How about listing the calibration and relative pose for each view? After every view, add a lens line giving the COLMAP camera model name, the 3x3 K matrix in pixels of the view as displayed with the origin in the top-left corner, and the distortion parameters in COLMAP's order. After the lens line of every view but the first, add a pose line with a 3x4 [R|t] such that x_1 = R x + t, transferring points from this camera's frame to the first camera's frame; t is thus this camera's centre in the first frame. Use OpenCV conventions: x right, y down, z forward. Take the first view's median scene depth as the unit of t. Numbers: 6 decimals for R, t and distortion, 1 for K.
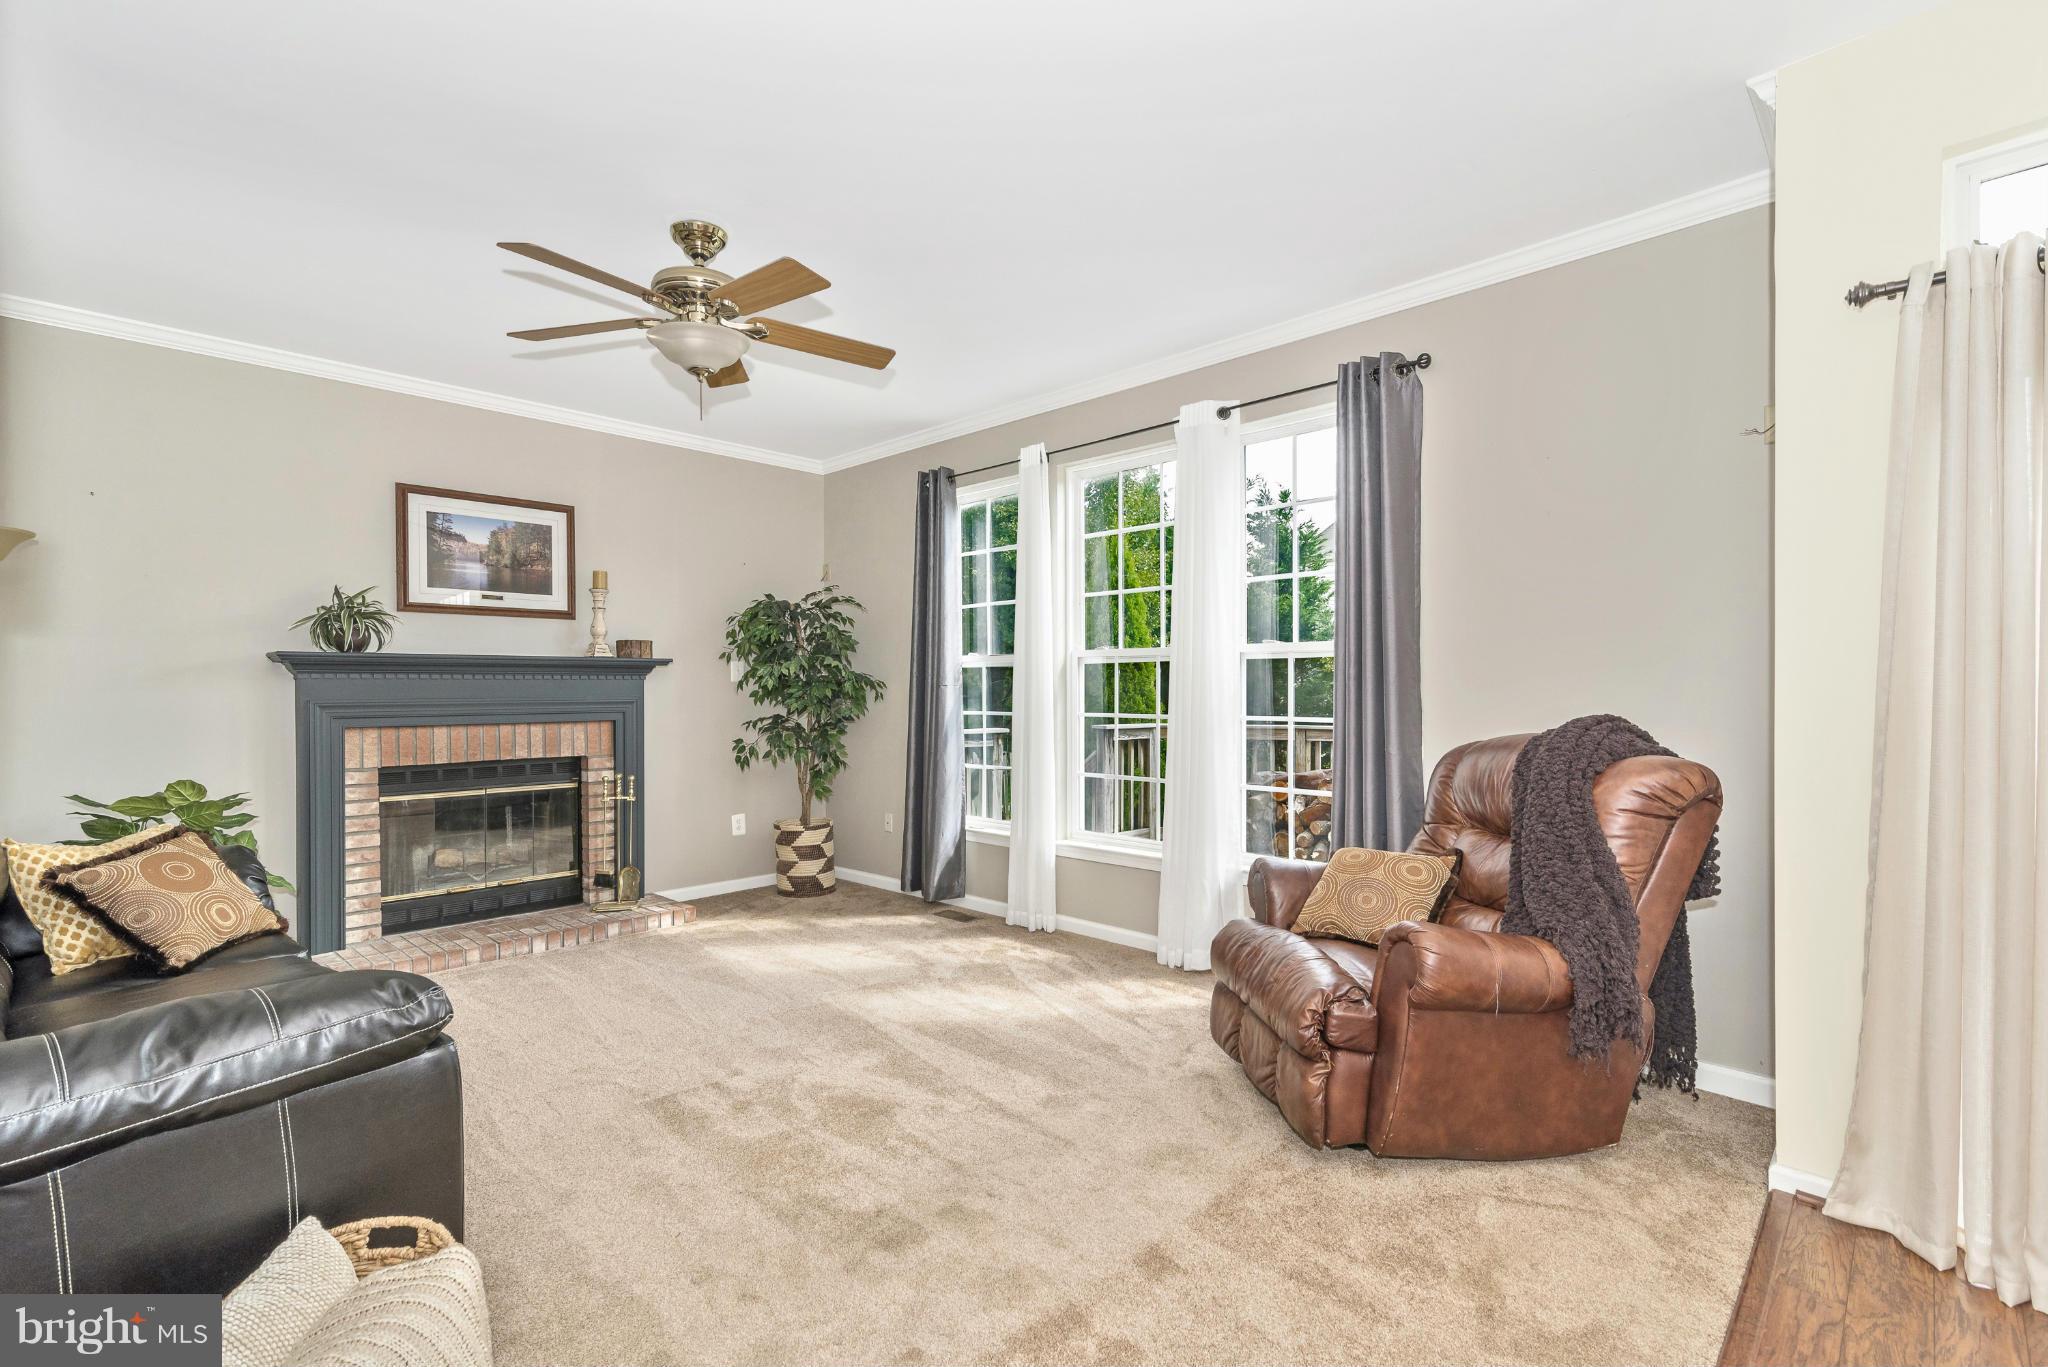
lens RADIAL K [[875.5, 0, 1024.0], [0, 875.5, 683.5], [0, 0, 1]] dist [0.000889, 0.000112]
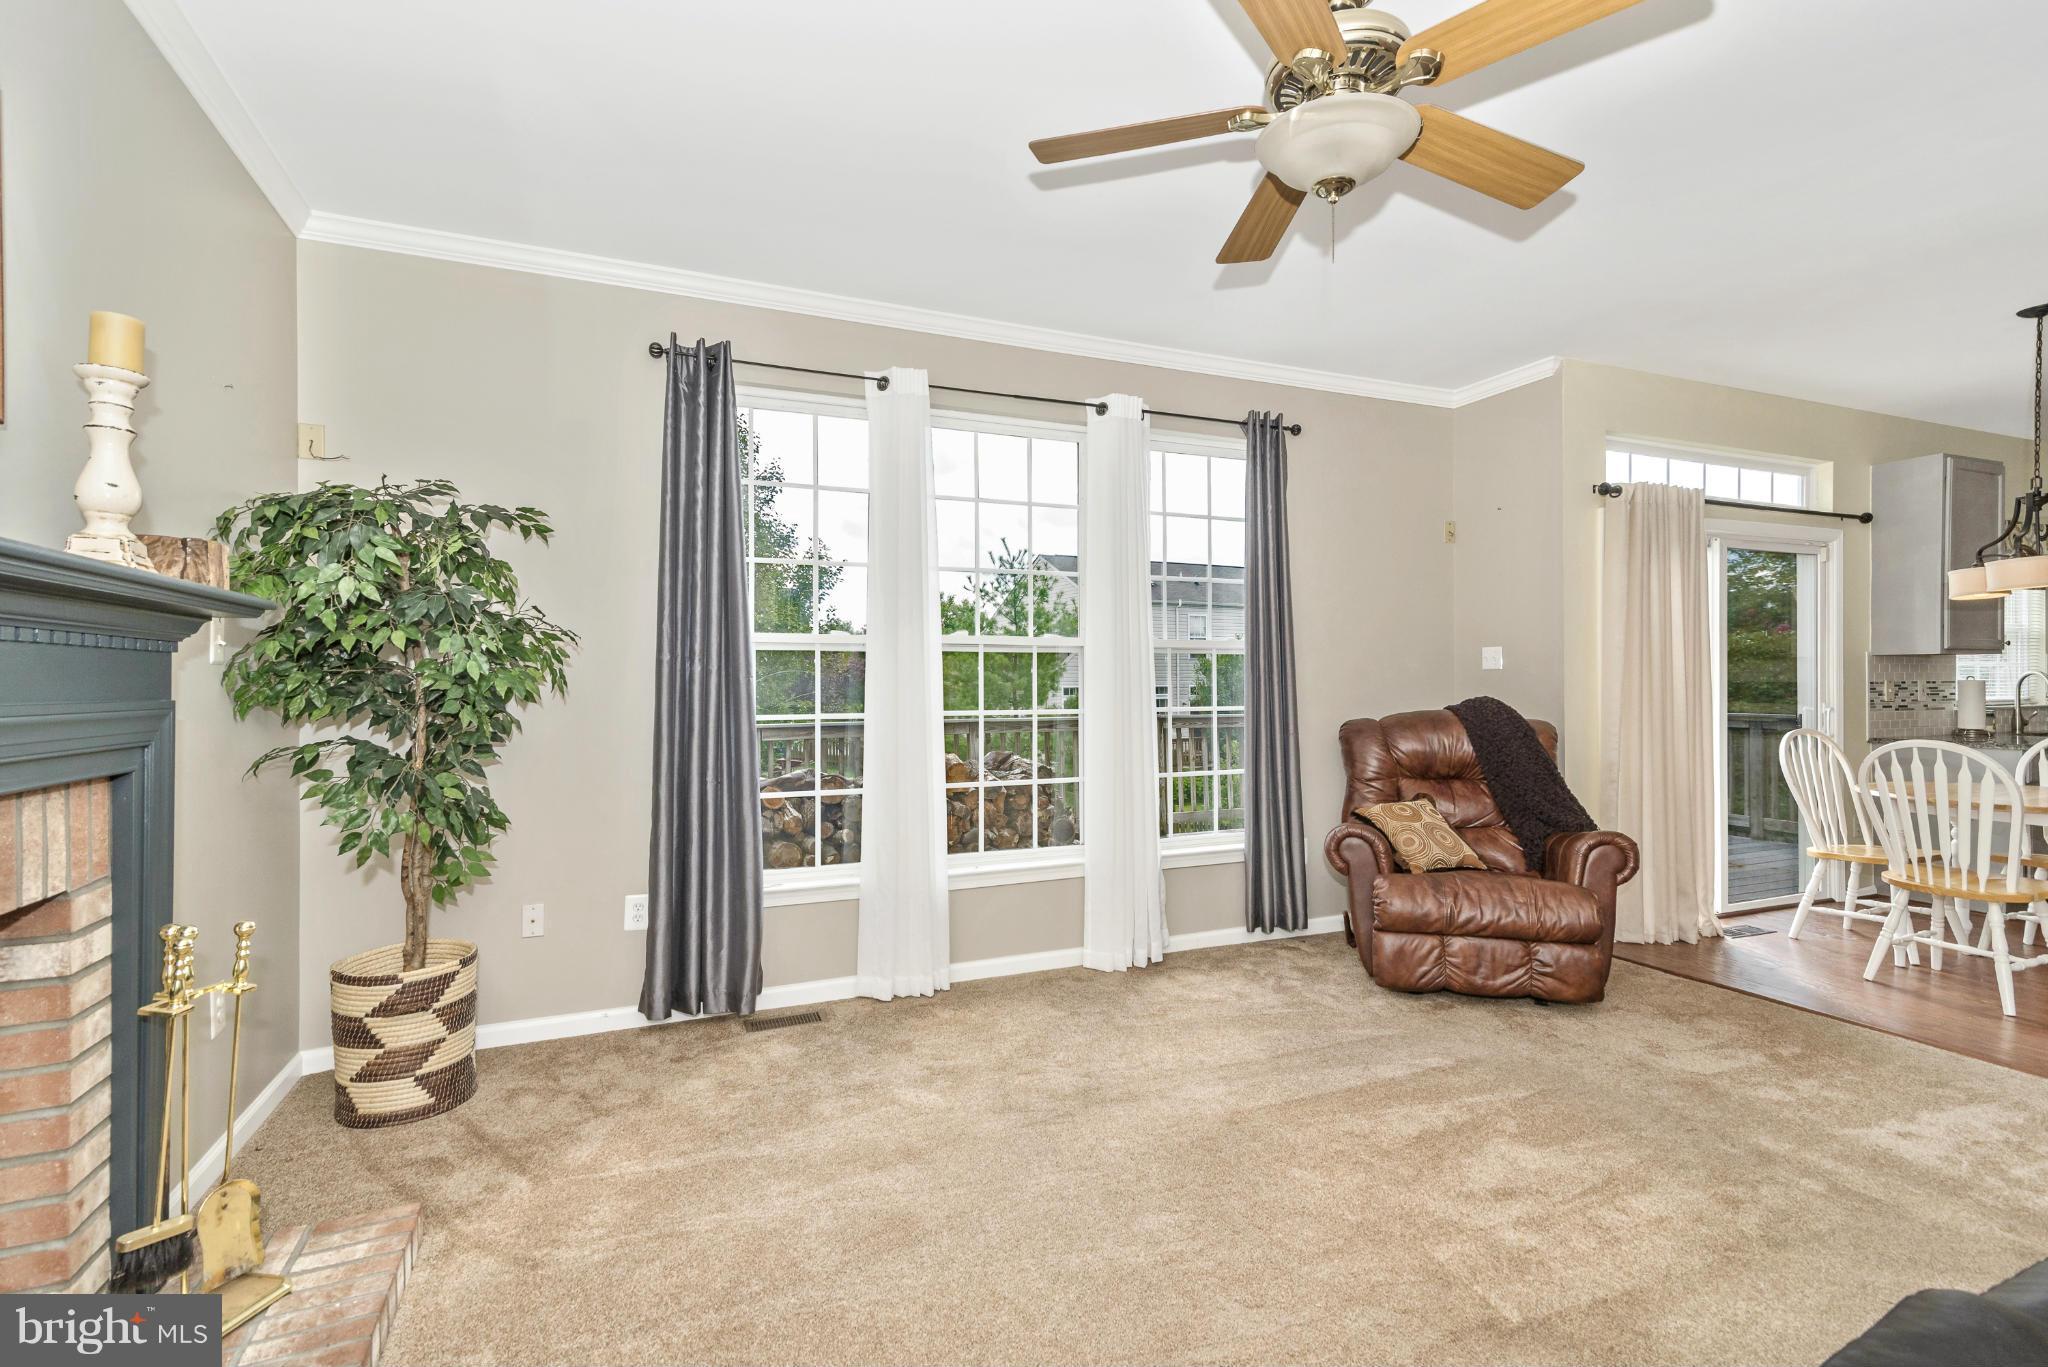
lens RADIAL K [[875.5, 0, 1024.0], [0, 875.5, 683.5], [0, 0, 1]] dist [0.000889, 0.000112]
pose [[0.430199, 0.004065, 0.902725, -0.660473], [-0.004611, 0.999987, -0.002305, 0.009106], [-0.902722, -0.003171, 0.430212, 0.596290]]
